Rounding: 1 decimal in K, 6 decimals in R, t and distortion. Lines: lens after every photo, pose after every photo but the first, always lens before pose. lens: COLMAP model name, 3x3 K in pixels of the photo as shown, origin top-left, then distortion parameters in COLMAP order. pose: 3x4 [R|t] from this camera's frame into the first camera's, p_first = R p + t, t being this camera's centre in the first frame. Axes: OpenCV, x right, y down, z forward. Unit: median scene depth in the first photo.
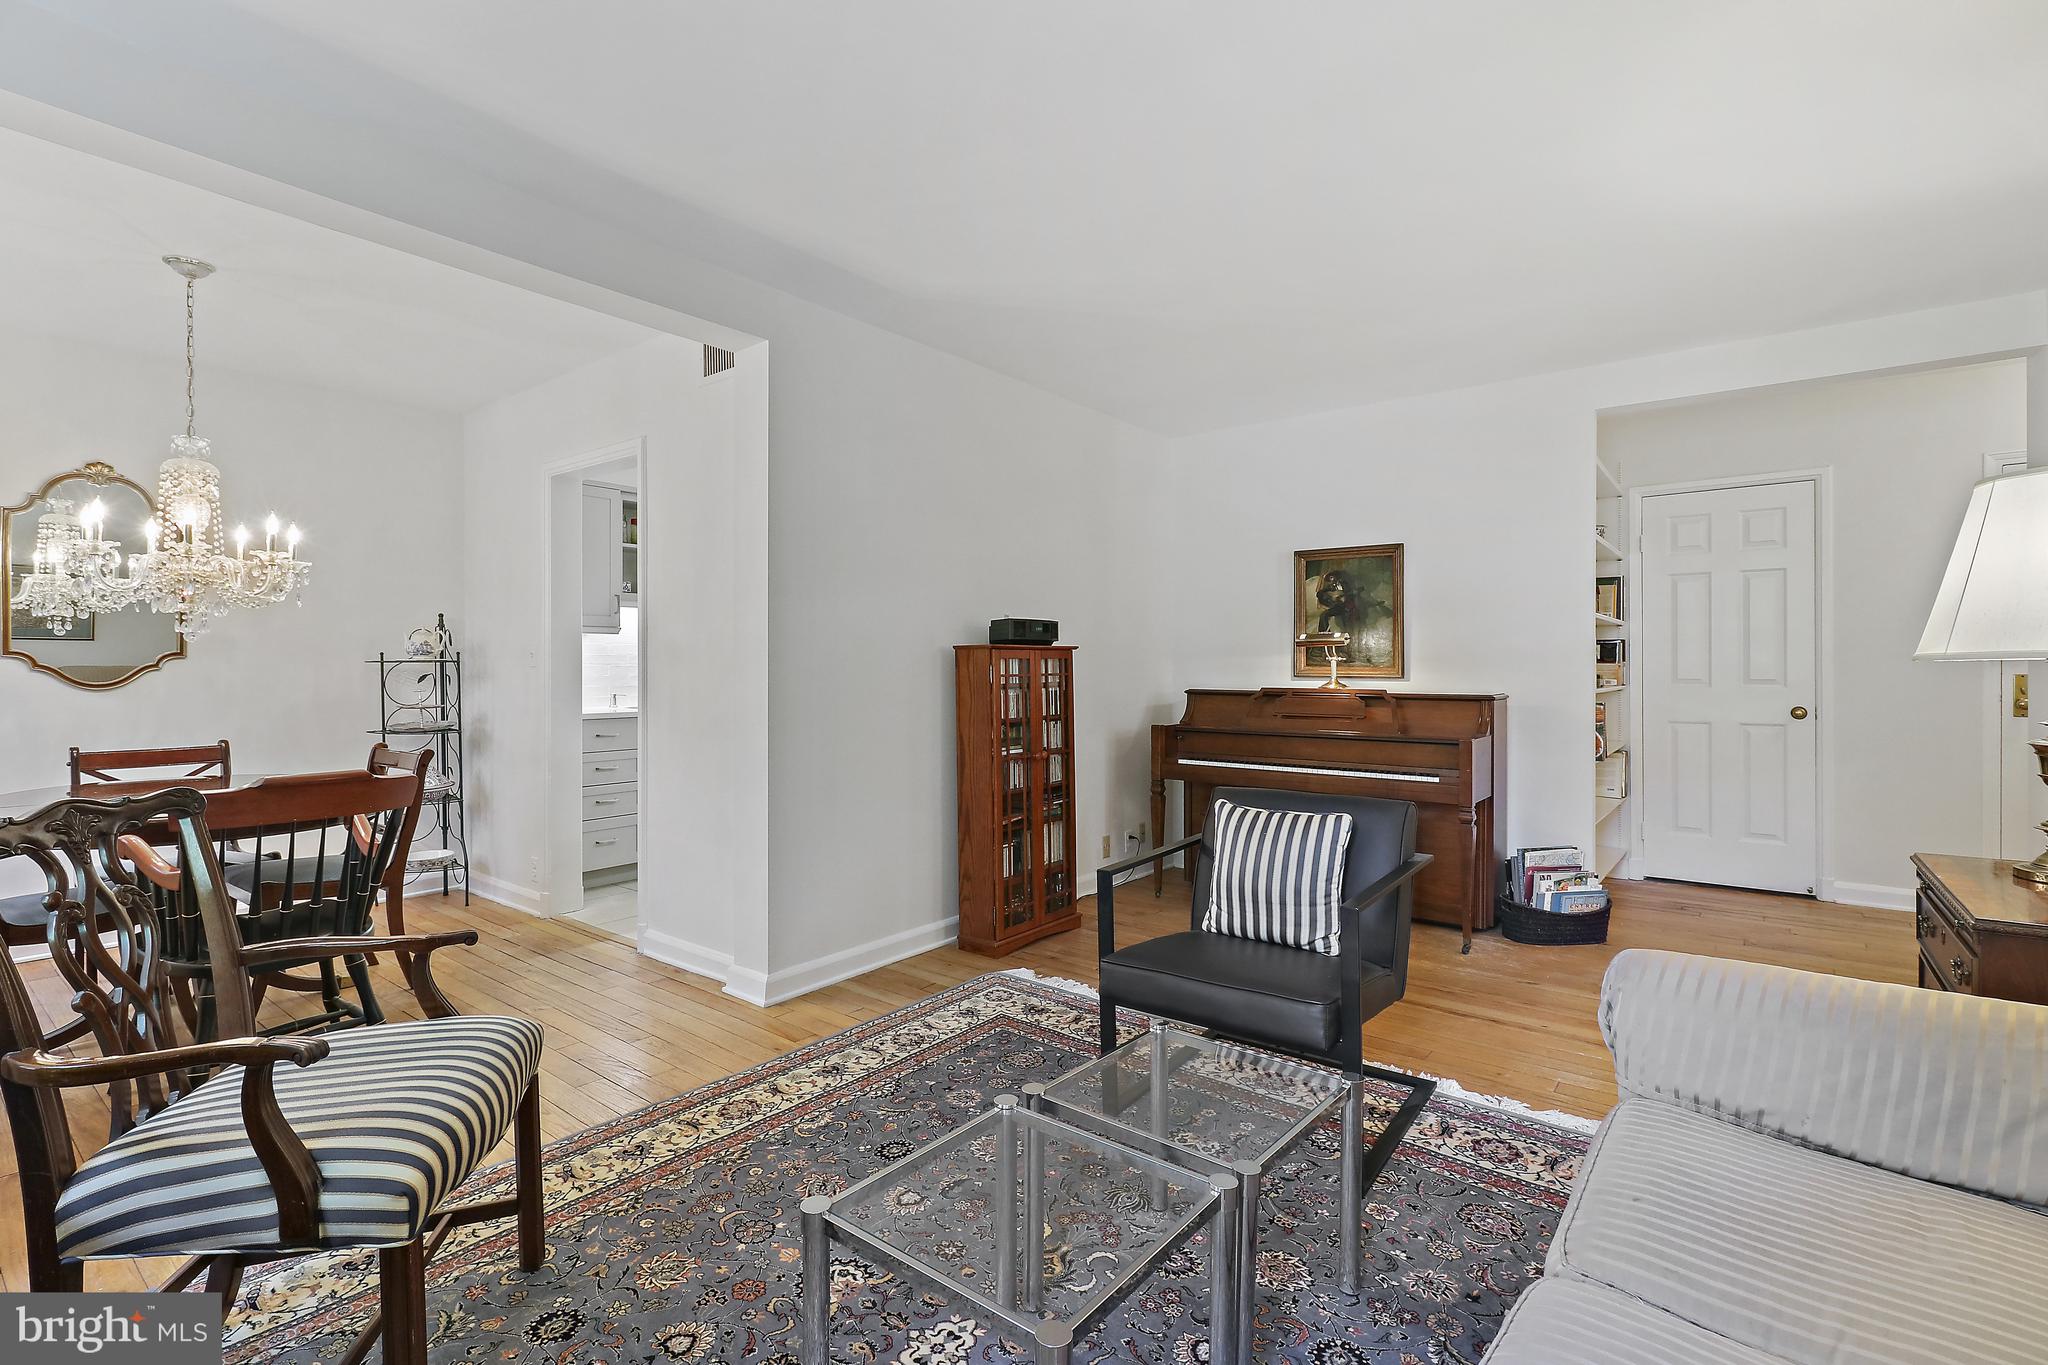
lens RADIAL K [[943.5, 0, 1023.5], [0, 943.5, 672.8], [0, 0, 1]] dist [0.005203, -0.001889]
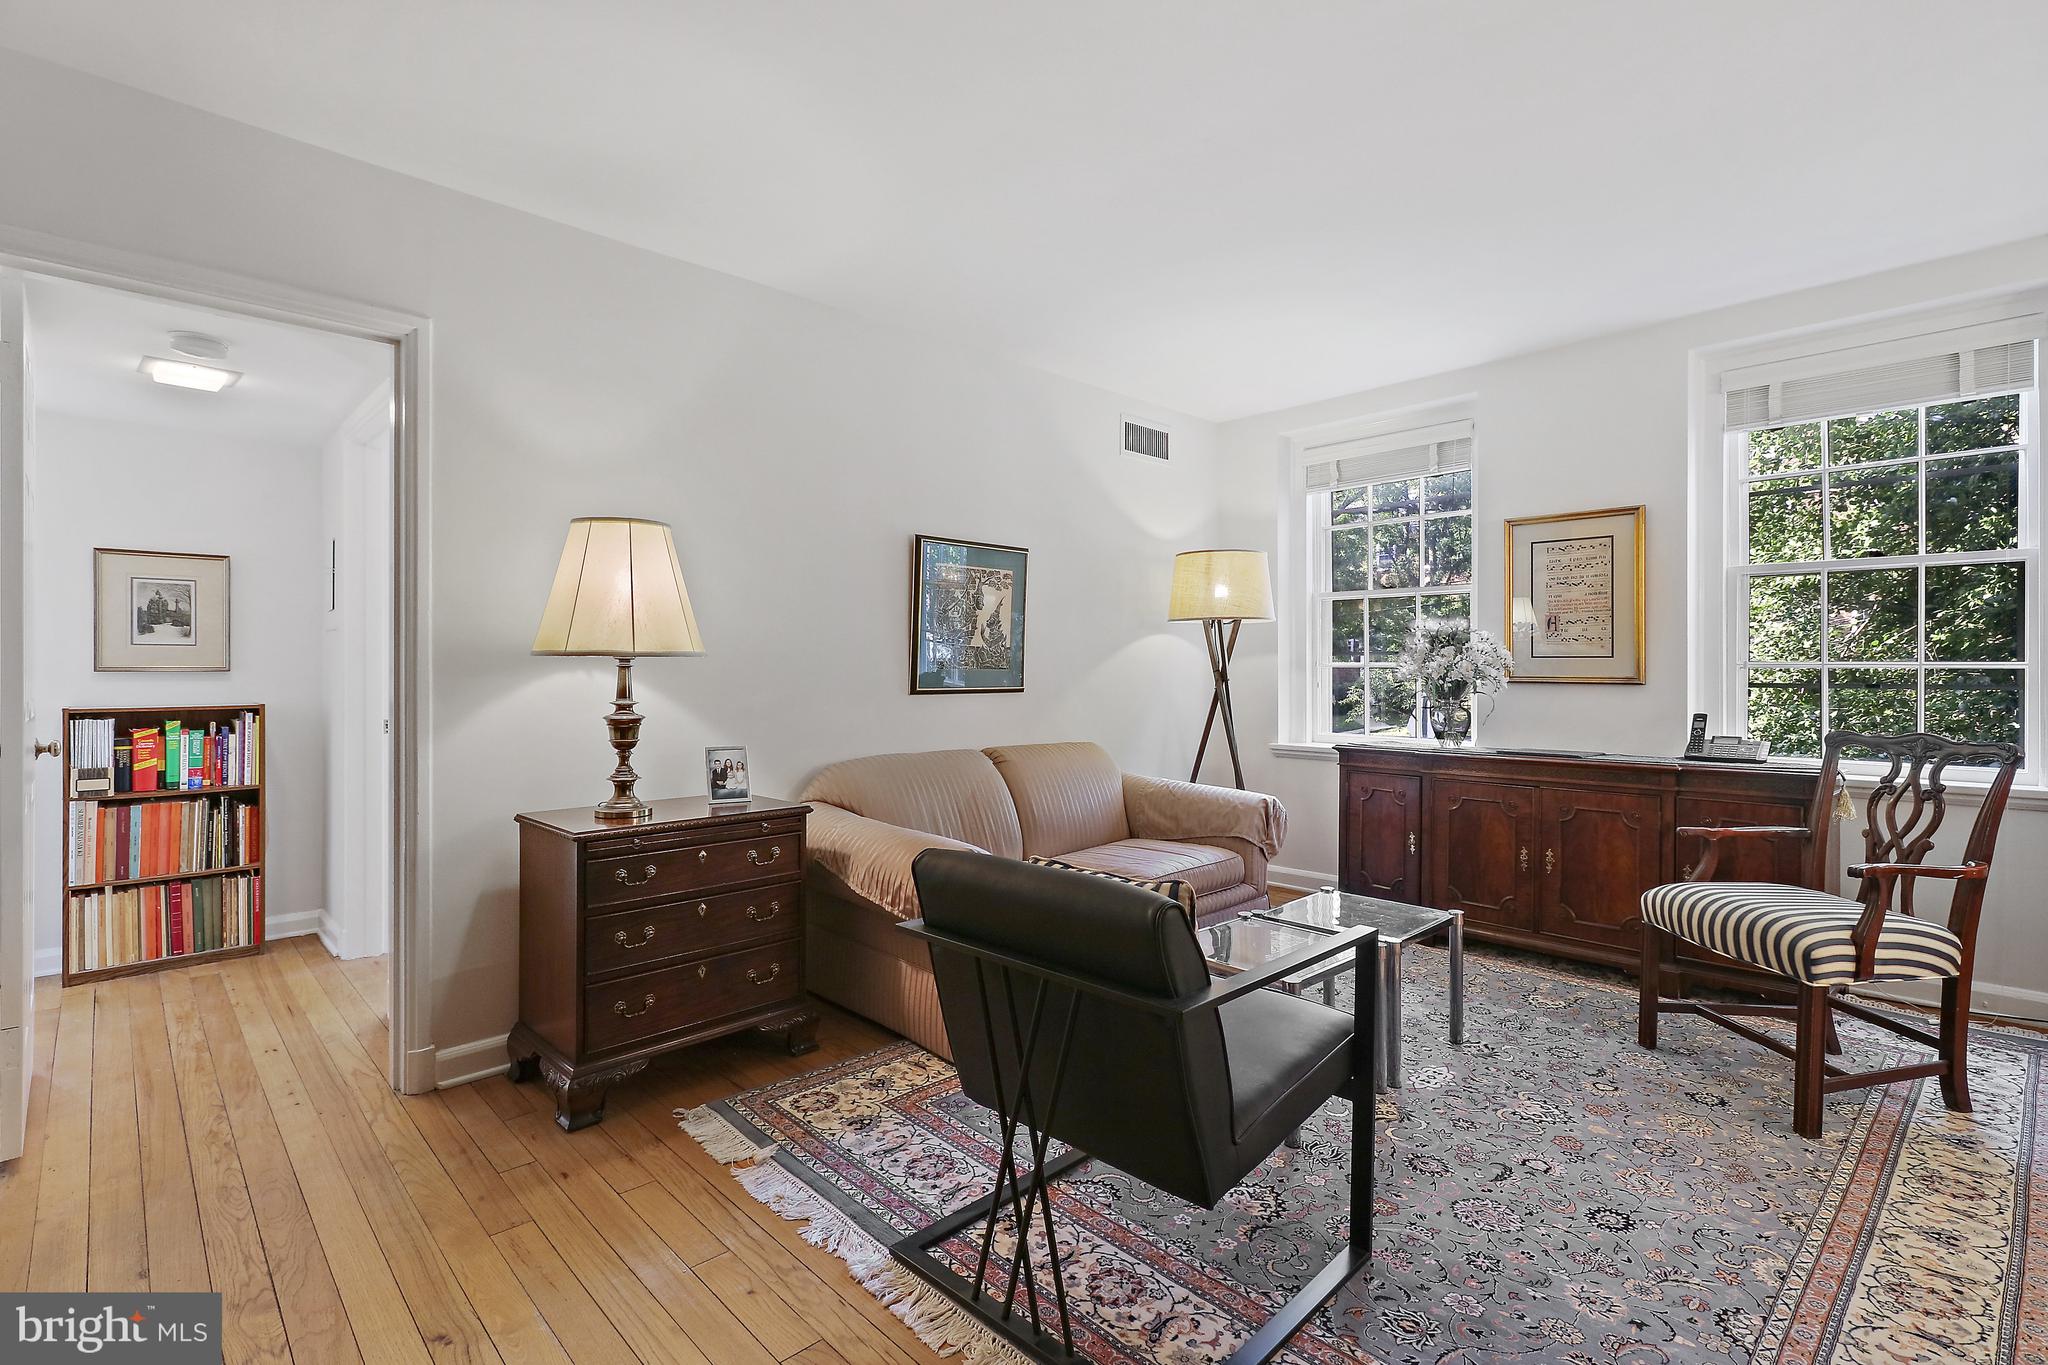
lens RADIAL K [[943.5, 0, 1019.9], [0, 943.5, 666.8], [0, 0, 1]] dist [0.005203, -0.001889]
pose [[-0.991344, 0.000960, 0.131288, 0.205733], [0.001930, 0.999972, 0.007258, -0.003022], [-0.131277, 0.007448, -0.991318, 1.394186]]
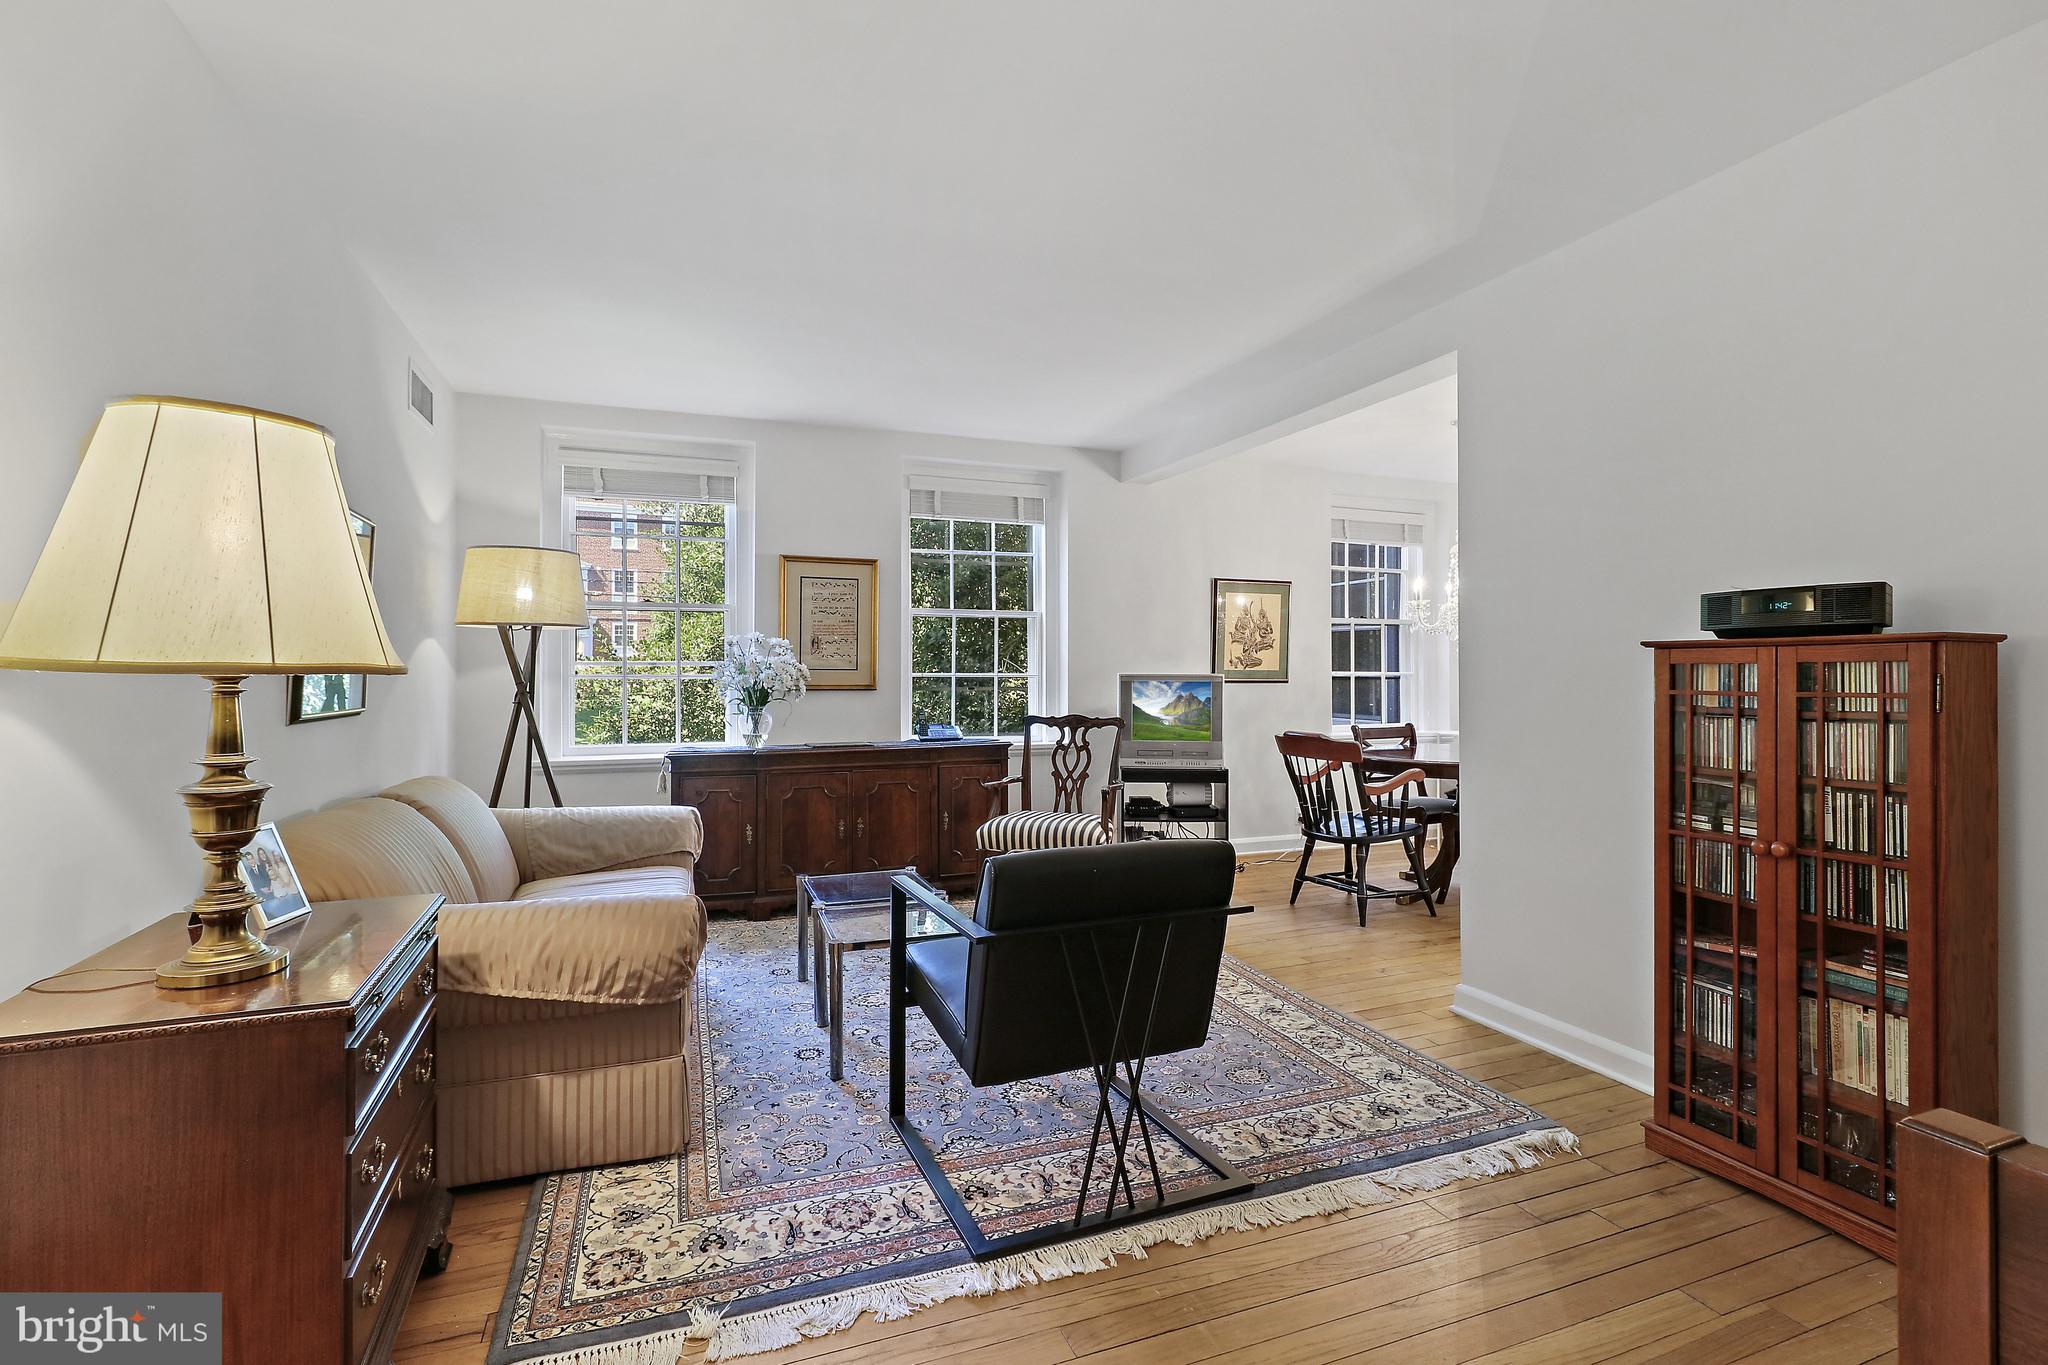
lens RADIAL K [[943.5, 0, 1025.1], [0, 943.5, 665.7], [0, 0, 1]] dist [0.005203, -0.001889]
pose [[-0.505150, -0.004252, -0.863021, 0.863052], [-0.006875, 0.999976, -0.000903, -0.012732], [0.863004, 0.005477, -0.505167, 1.155363]]
